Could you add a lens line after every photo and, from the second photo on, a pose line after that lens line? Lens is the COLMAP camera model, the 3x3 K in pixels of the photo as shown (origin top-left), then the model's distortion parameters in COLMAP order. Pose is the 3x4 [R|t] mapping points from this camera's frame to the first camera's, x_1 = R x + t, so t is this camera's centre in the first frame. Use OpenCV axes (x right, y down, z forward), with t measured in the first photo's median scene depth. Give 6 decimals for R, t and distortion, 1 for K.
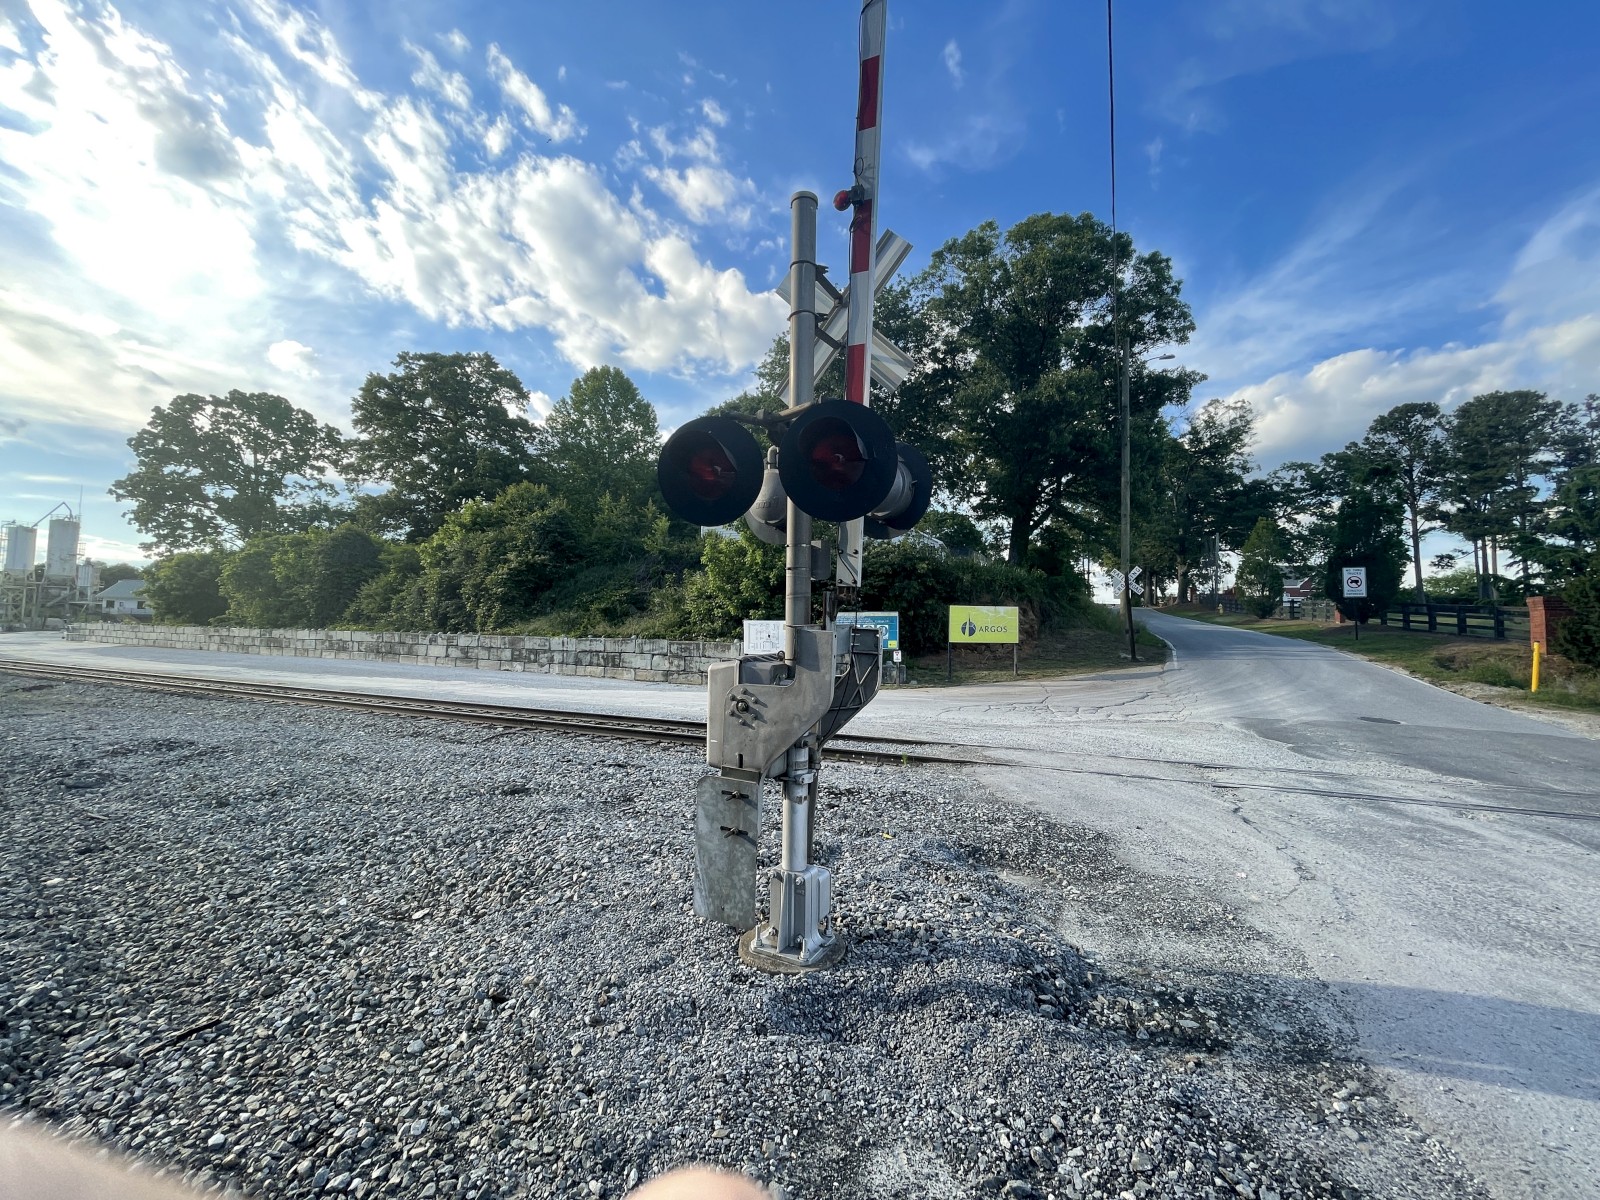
lens RADIAL K [[646.5, 0, 809.6], [0, 646.5, 596.0], [0, 0, 1]] dist [-0.006095, 0.000456]
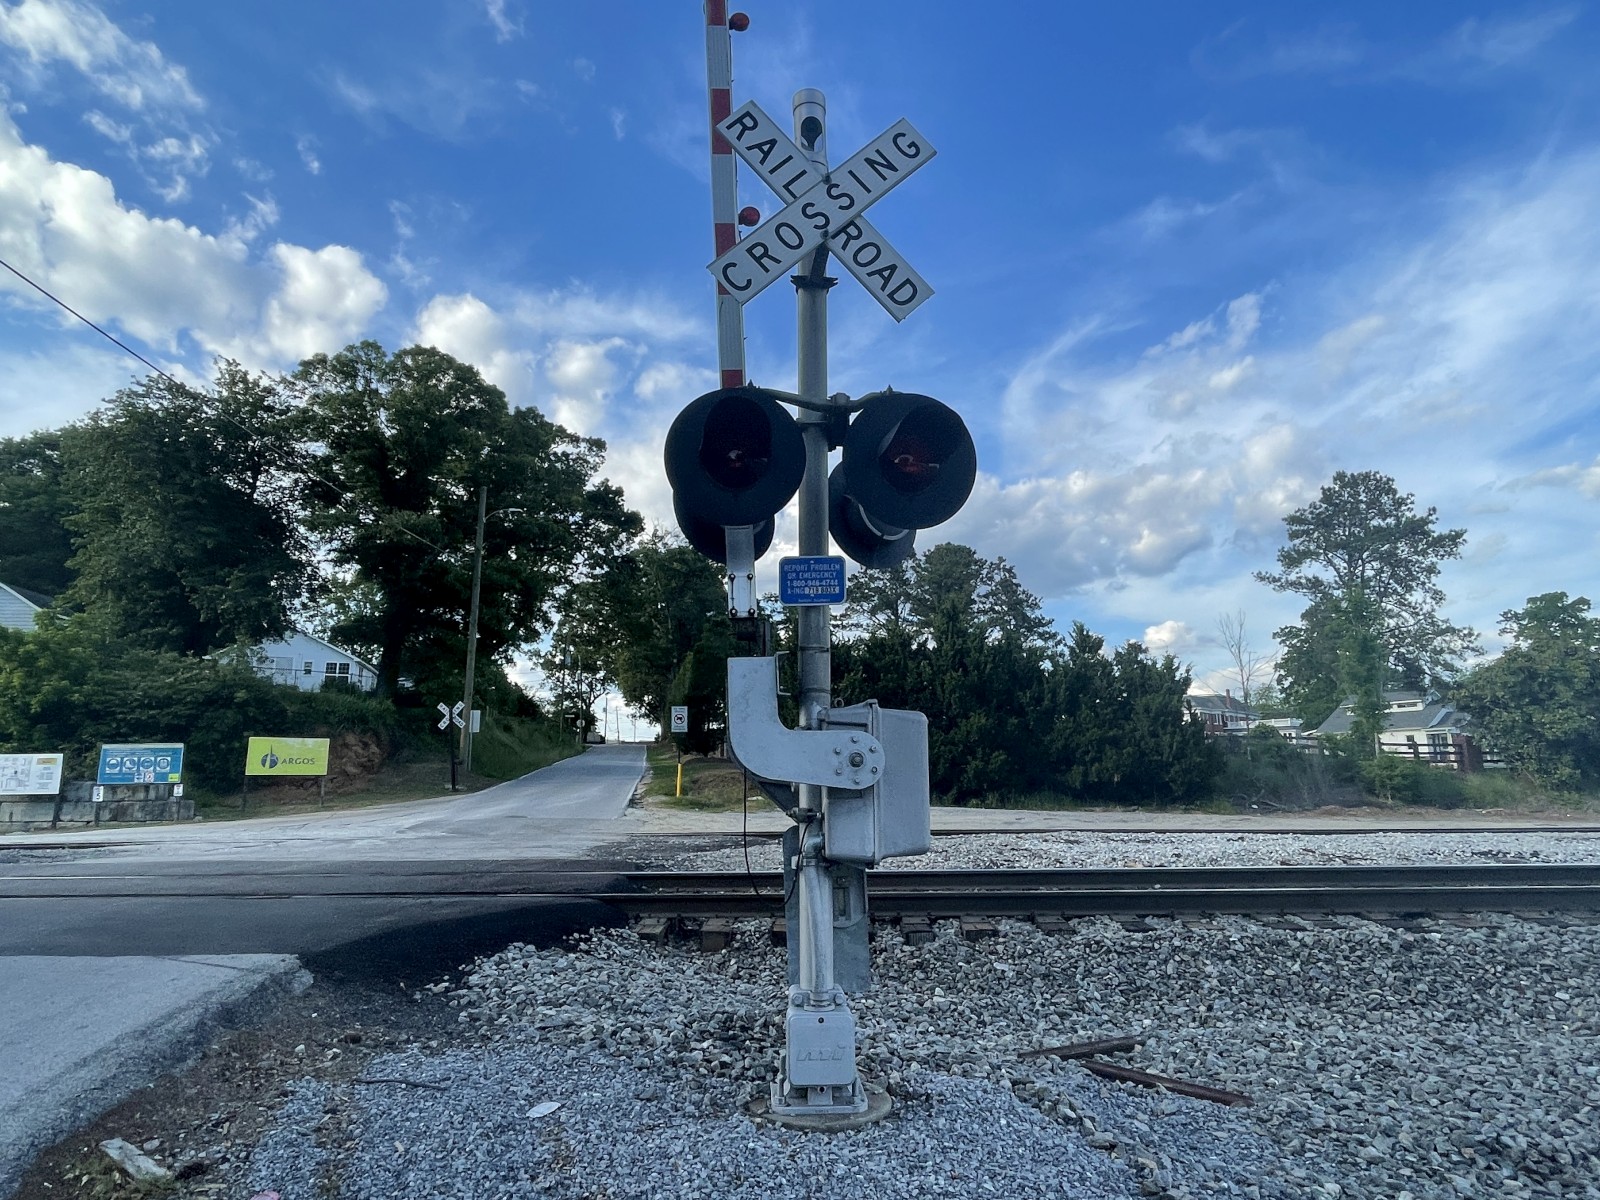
lens RADIAL K [[968.2, 0, 815.6], [0, 968.2, 601.4], [0, 0, 1]] dist [-0.003740, -0.001005]
pose [[0.851223, 0.079068, 0.518814, 0.106125], [-0.008131, 0.990454, -0.137606, 0.003567], [-0.524741, 0.112915, 0.843740, -0.439343]]
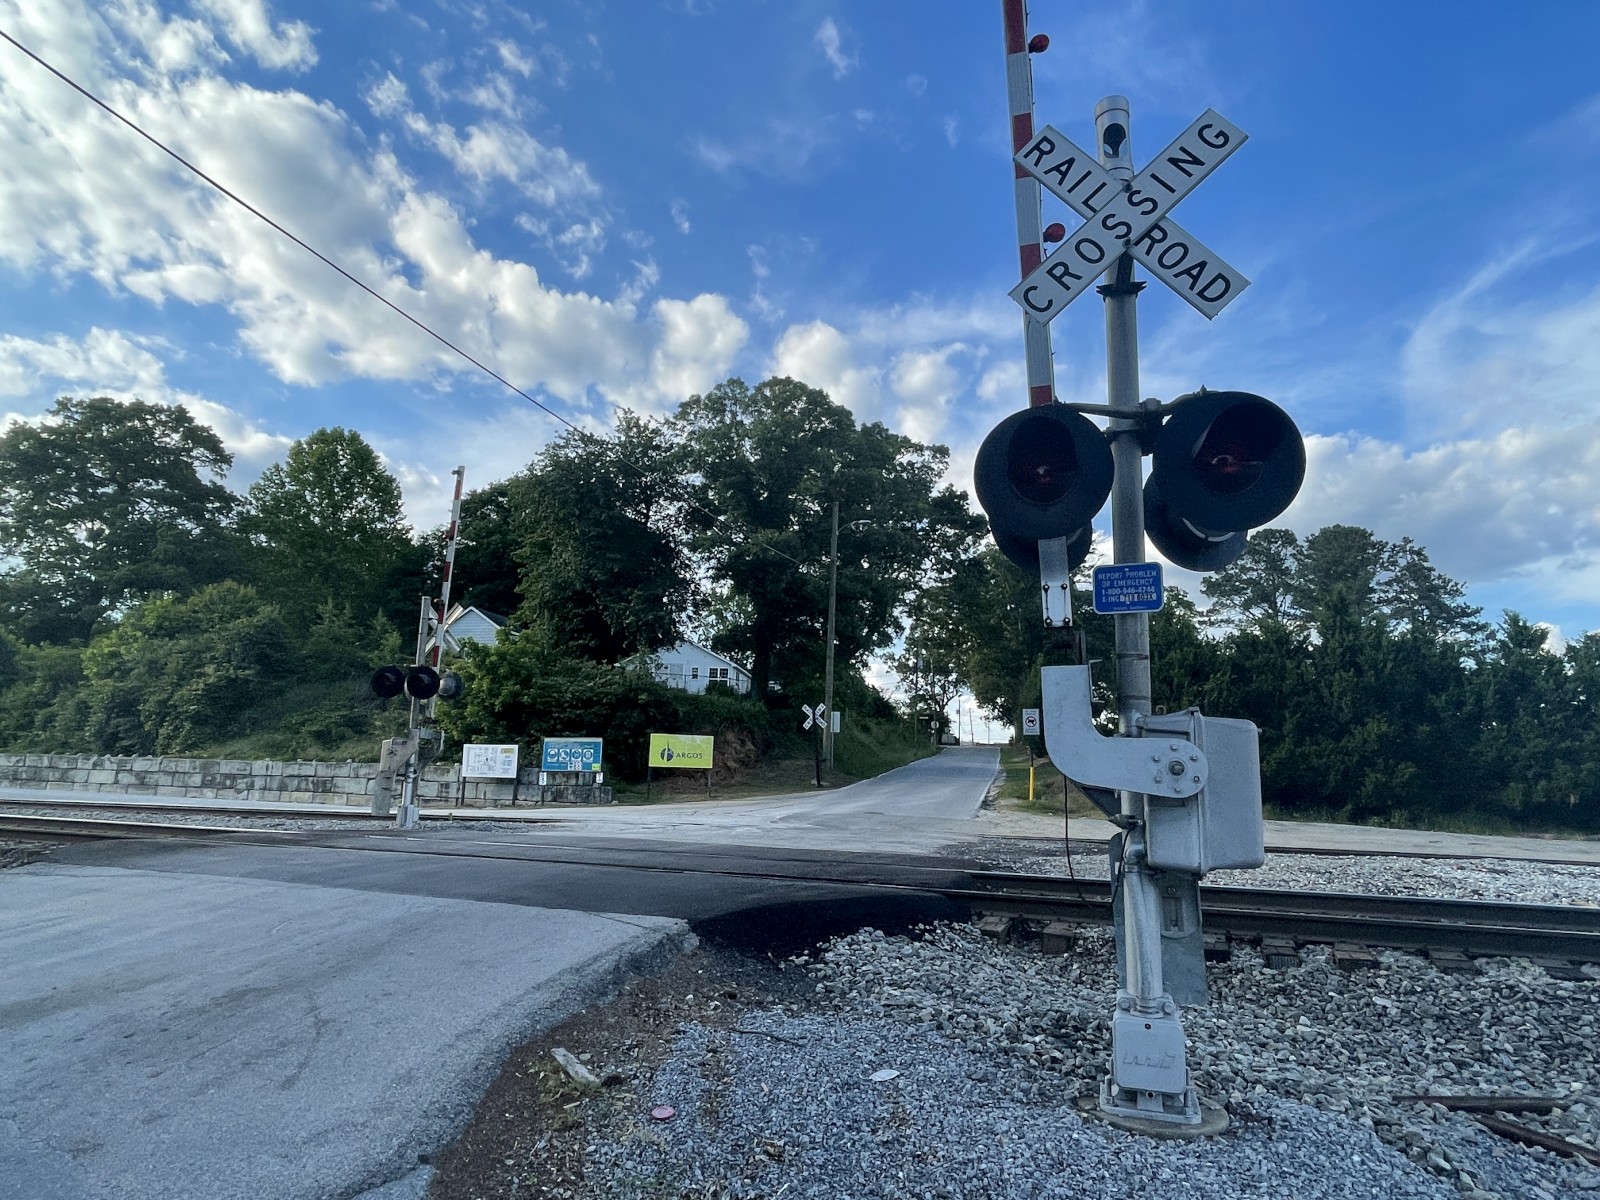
lens RADIAL K [[968.2, 0, 793.5], [0, 968.2, 599.3], [0, 0, 1]] dist [-0.003740, -0.001005]
pose [[0.985237, 0.046587, 0.164736, 0.107337], [-0.024211, 0.990506, -0.135317, 0.003108], [-0.169476, 0.129331, 0.977011, -0.451013]]
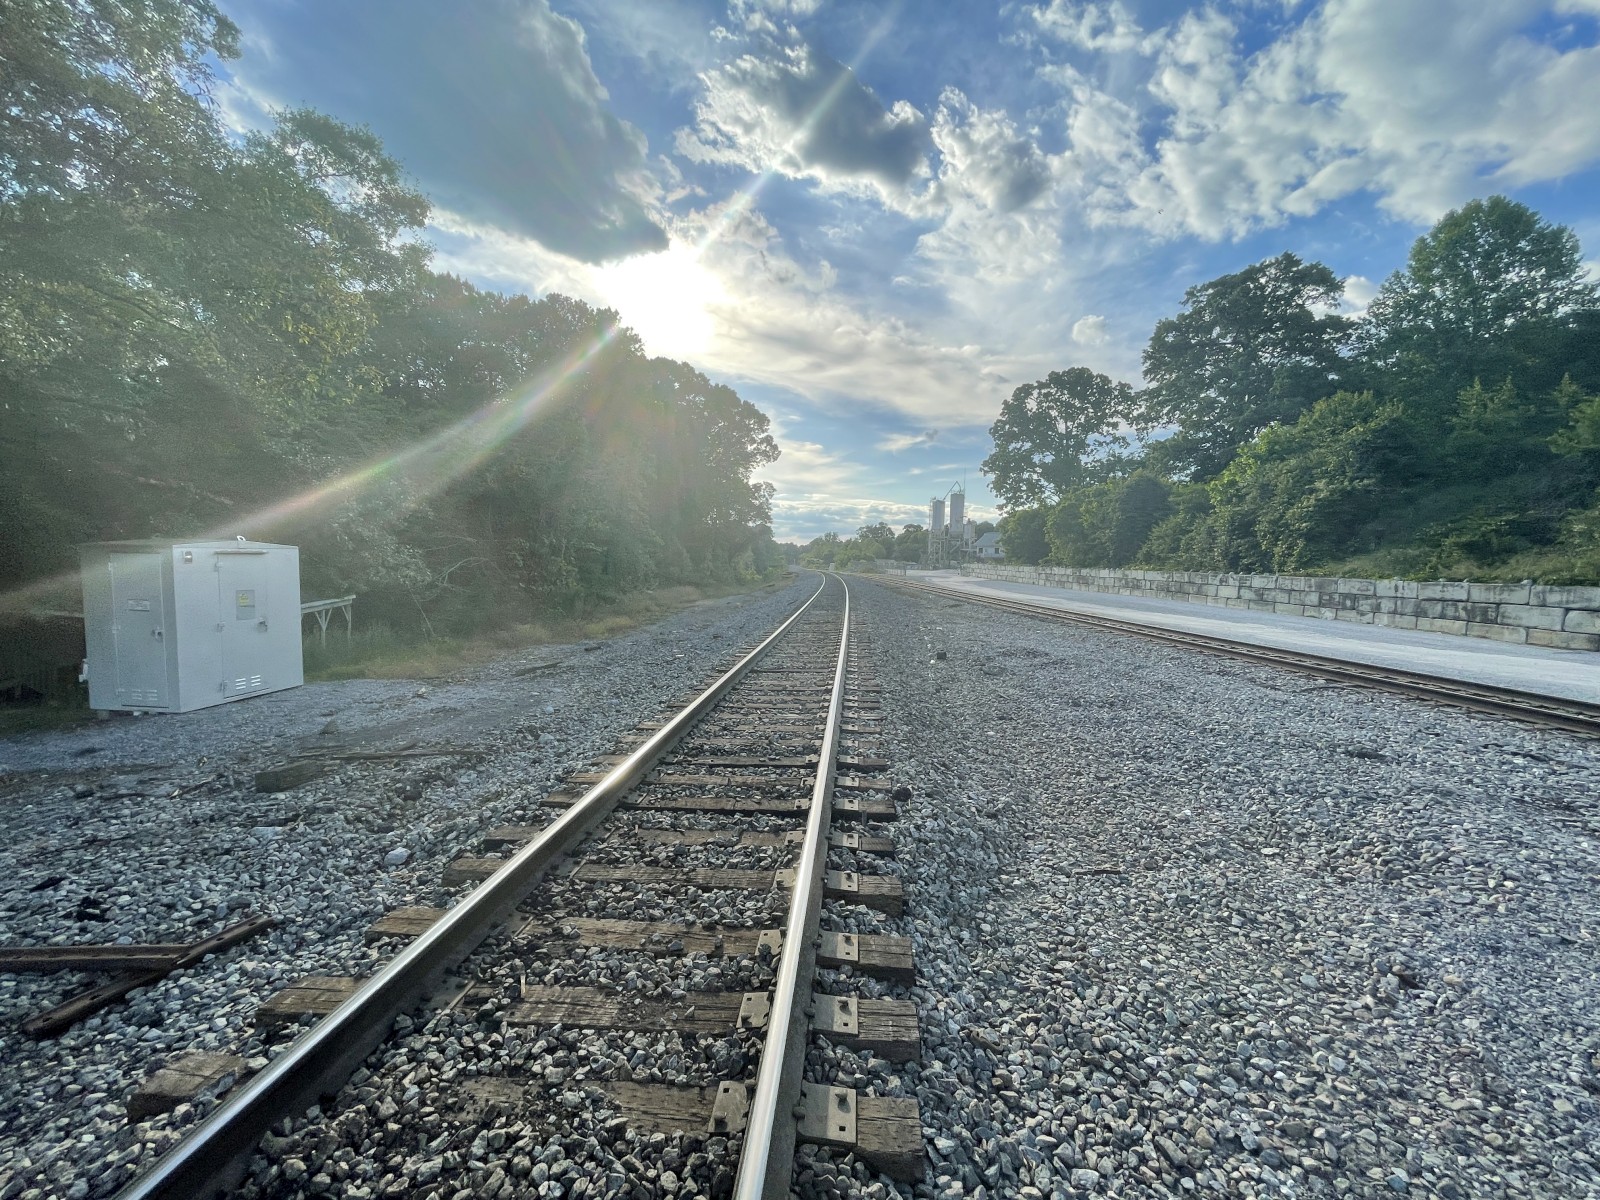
lens RADIAL K [[646.5, 0, 799.4], [0, 646.5, 598.1], [0, 0, 1]] dist [-0.006095, 0.000456]
pose [[0.455320, 0.046928, -0.889090, -0.010712], [0.037208, 0.996735, 0.071664, 0.001323], [0.889550, -0.065711, 0.452087, -0.009320]]
